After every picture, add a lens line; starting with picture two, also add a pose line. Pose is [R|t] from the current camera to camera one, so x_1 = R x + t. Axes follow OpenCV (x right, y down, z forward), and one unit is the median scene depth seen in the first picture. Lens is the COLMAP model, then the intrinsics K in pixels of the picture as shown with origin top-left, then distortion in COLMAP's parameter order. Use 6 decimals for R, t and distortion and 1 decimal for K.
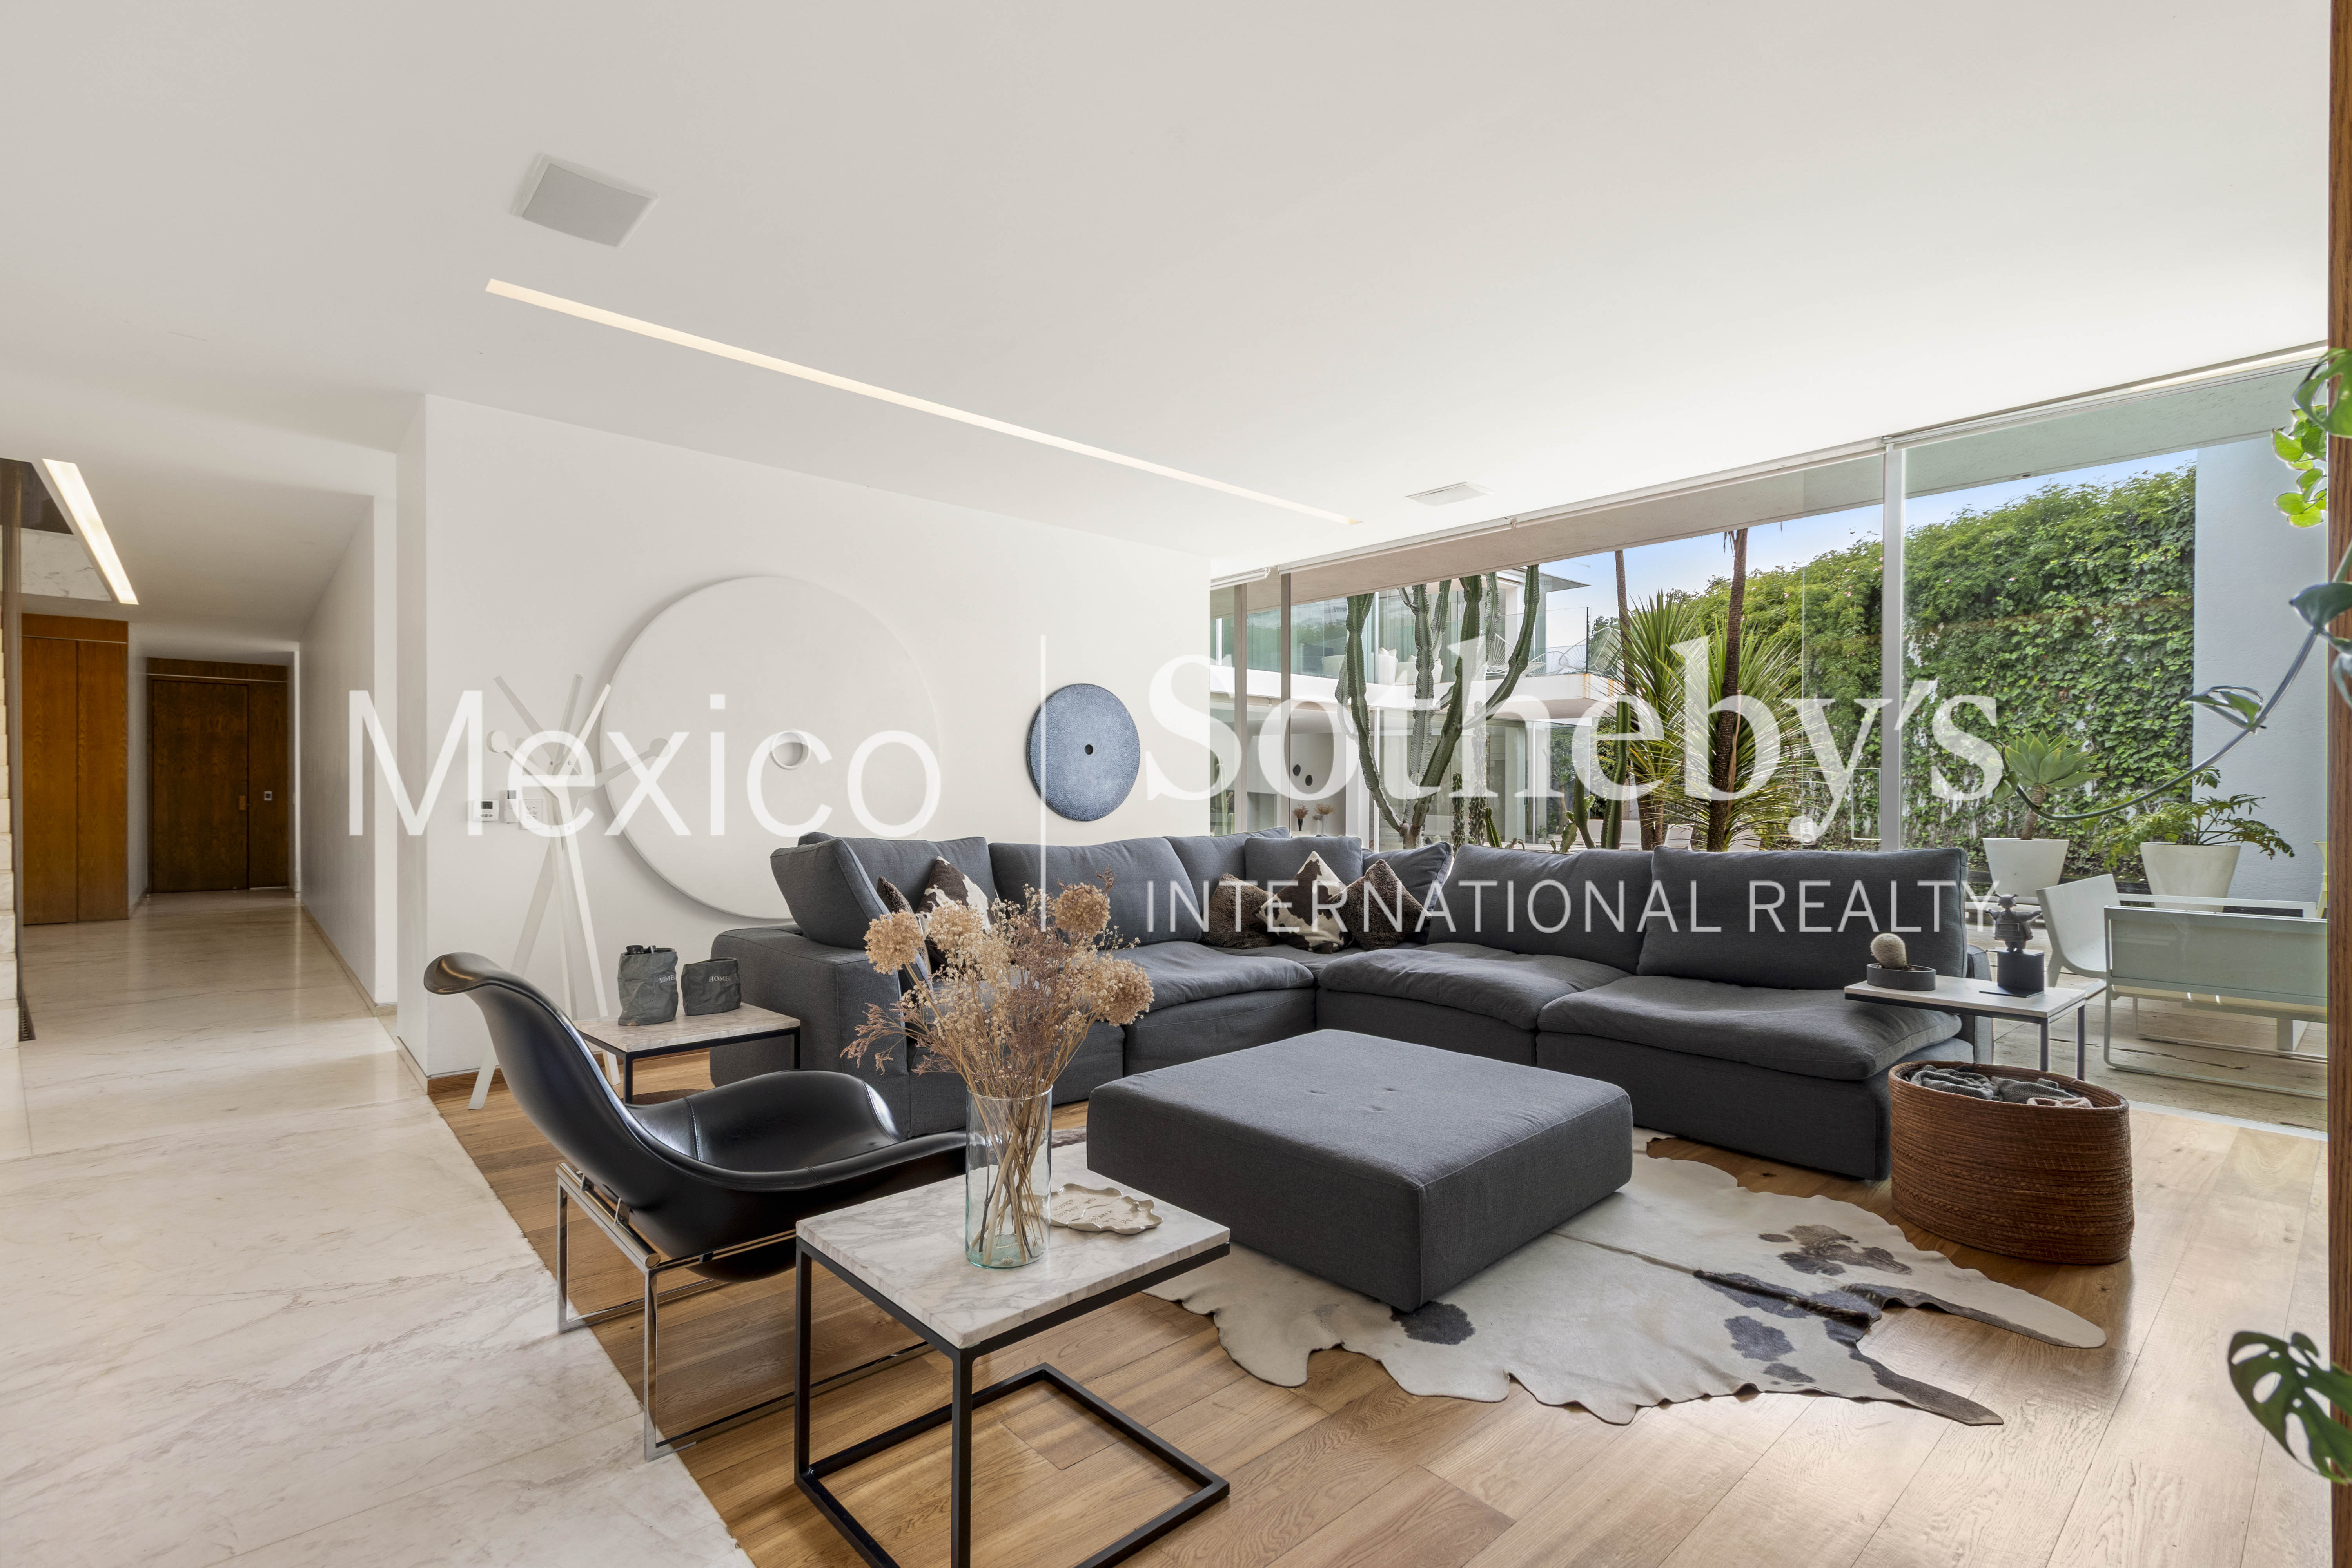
lens RADIAL K [[1052.5, 0, 1169.0], [0, 1052.5, 802.9], [0, 0, 1]] dist [0.000286, -0.000179]
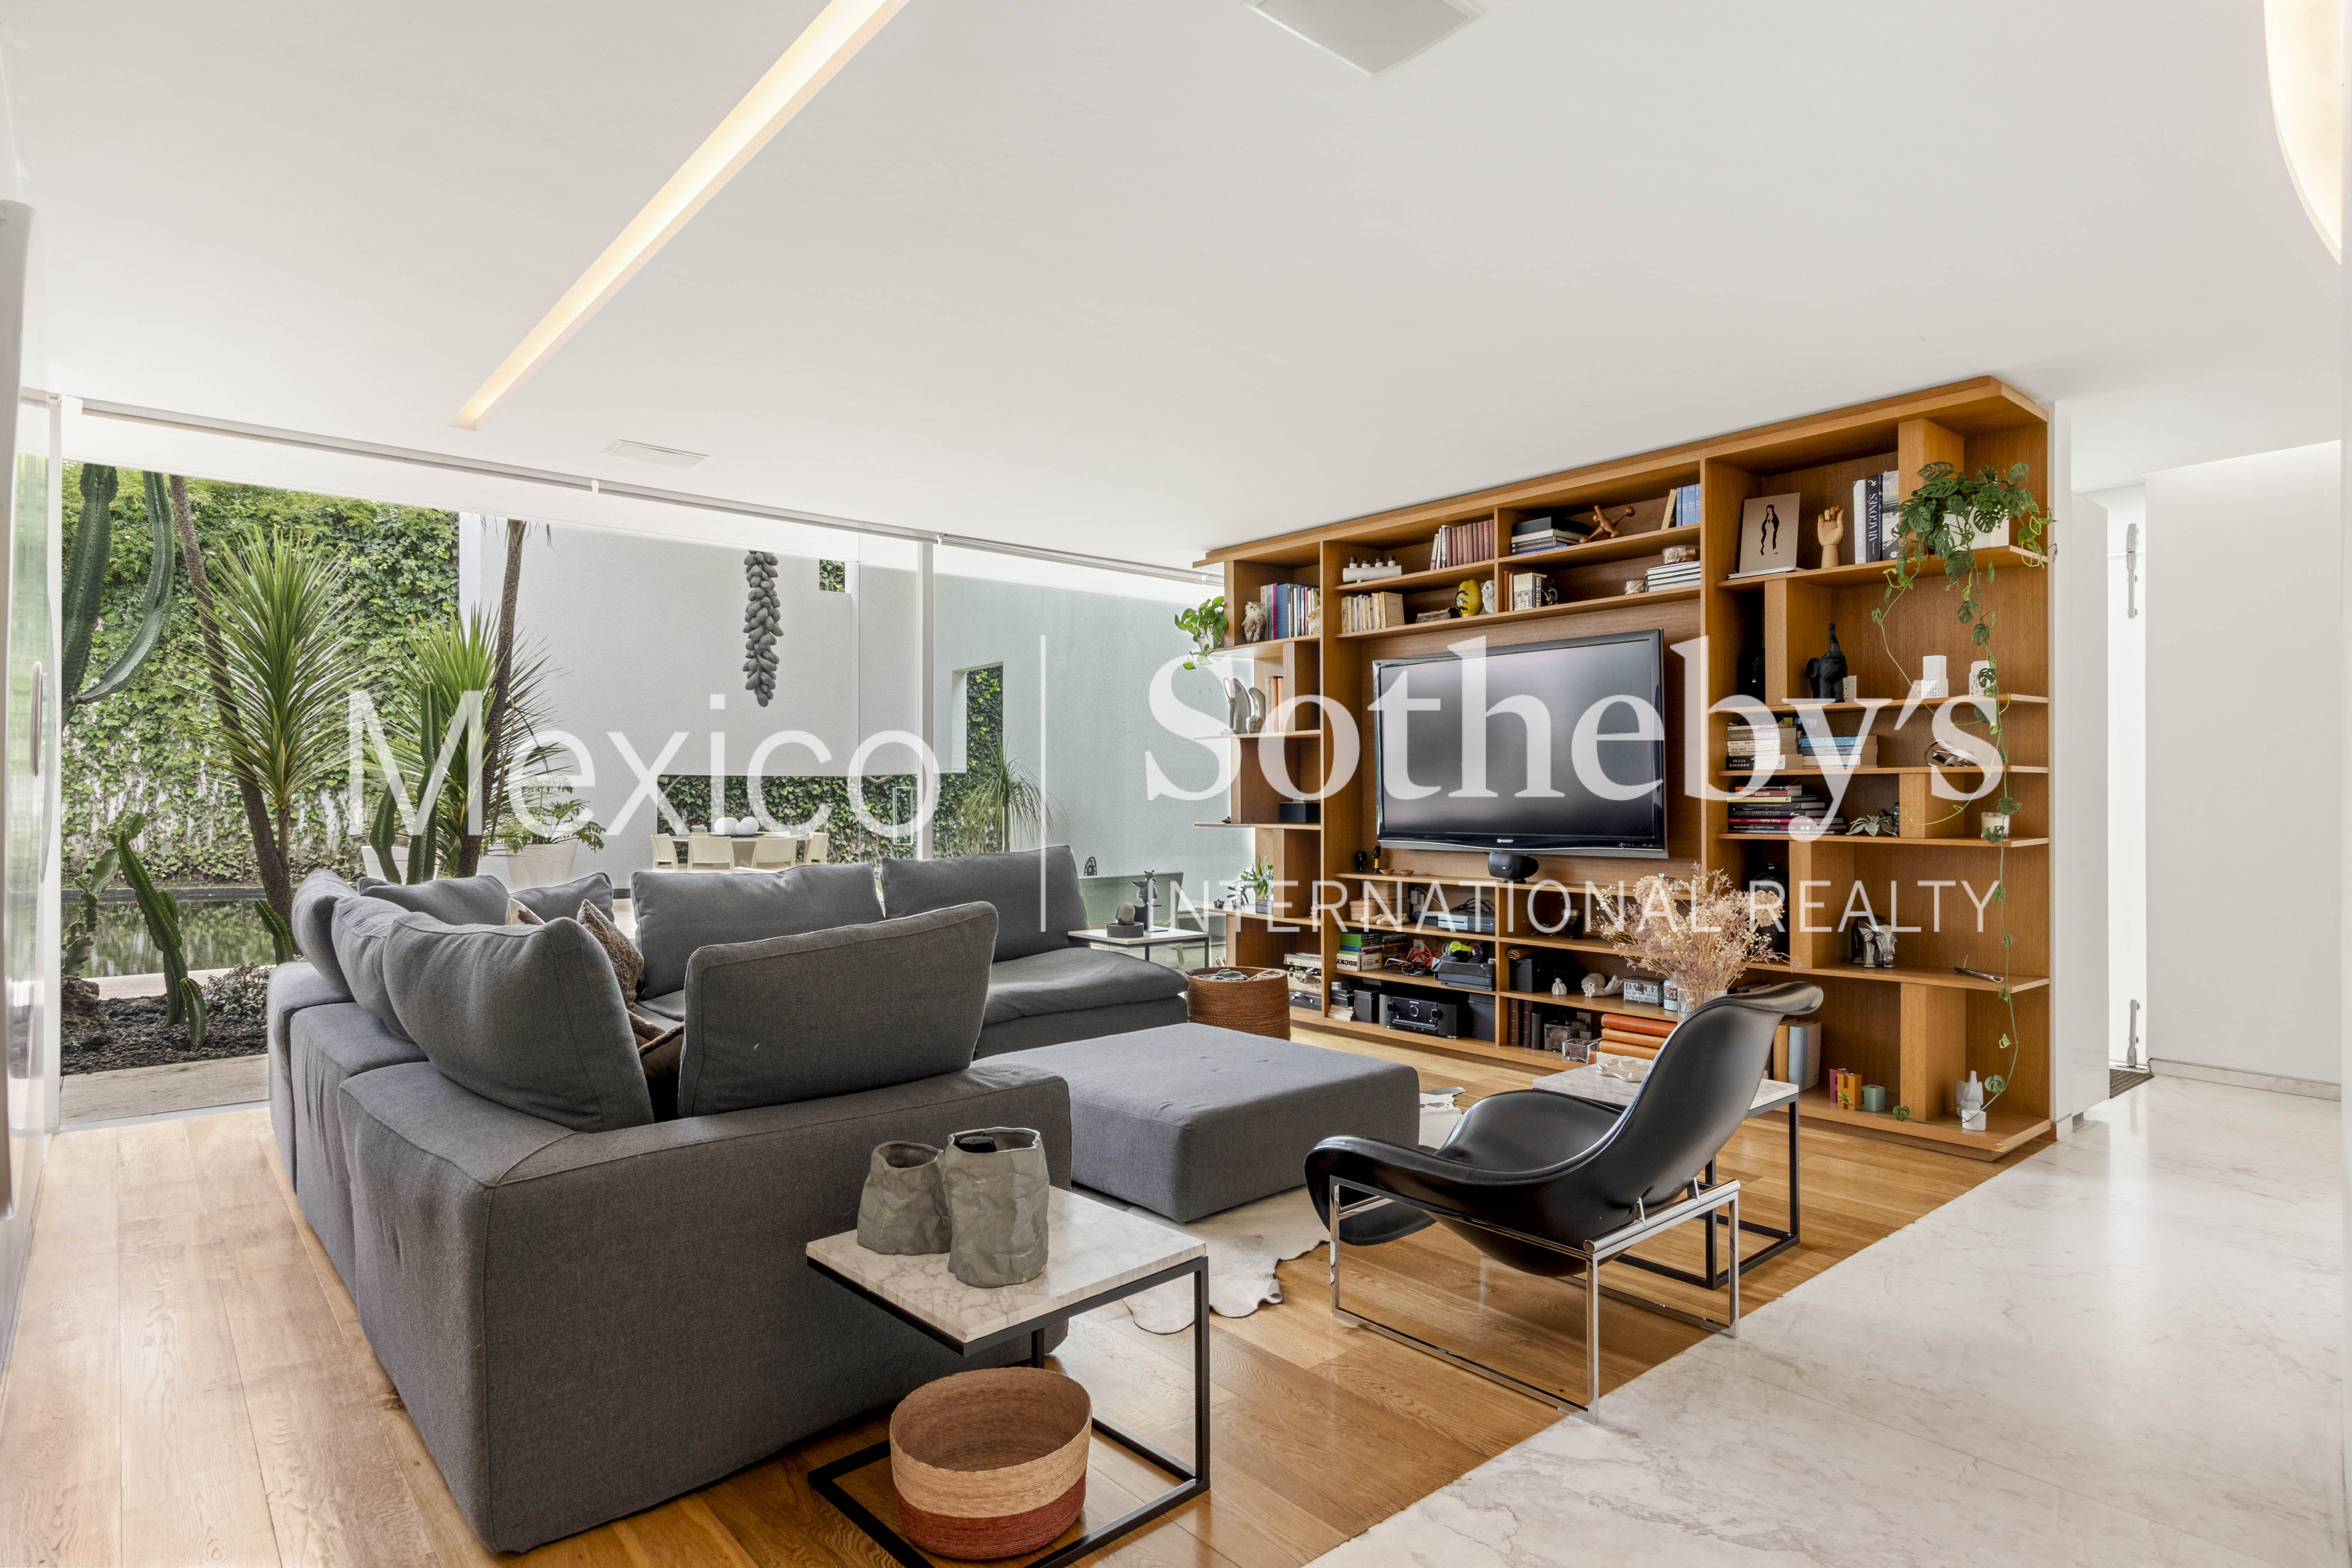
lens RADIAL K [[1264.2, 0, 1176.0], [0, 1264.2, 784.0], [0, 0, 1]] dist [-0.018607, -0.000786]
pose [[0.032051, 0.011198, 0.999424, -1.712105], [0.005189, 0.999922, -0.011370, -0.031885], [-0.999473, 0.005550, 0.031990, 1.357647]]
